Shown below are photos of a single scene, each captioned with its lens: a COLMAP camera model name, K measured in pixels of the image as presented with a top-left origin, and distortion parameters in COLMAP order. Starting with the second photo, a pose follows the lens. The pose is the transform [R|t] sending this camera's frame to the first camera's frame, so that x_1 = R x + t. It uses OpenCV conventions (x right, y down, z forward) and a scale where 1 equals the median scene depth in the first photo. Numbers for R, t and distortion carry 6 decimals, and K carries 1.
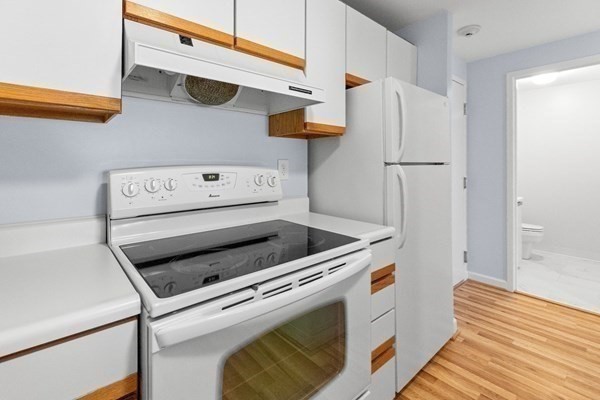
lens RADIAL K [[277.6, 0, 300.4], [0, 277.6, 164.6], [0, 0, 1]] dist [-0.000197, 0.000022]
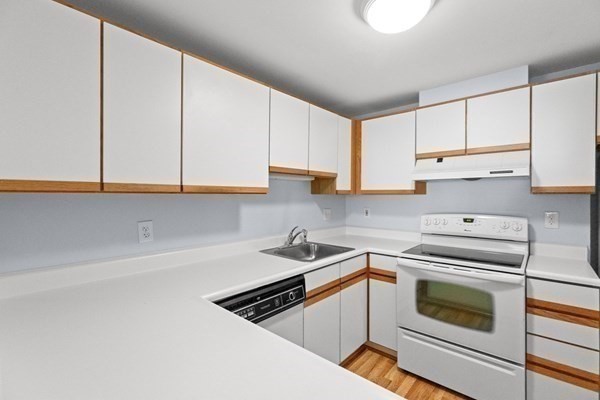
lens RADIAL K [[270.1, 0, 300.0], [0, 270.1, 200.0], [0, 0, 1]] dist [-0.000411, 0.000056]
pose [[0.131226, 0.010893, -0.991293, 1.354526], [-0.003104, 0.999939, 0.010577, -0.109800], [0.991348, 0.001689, 0.131252, -0.362321]]
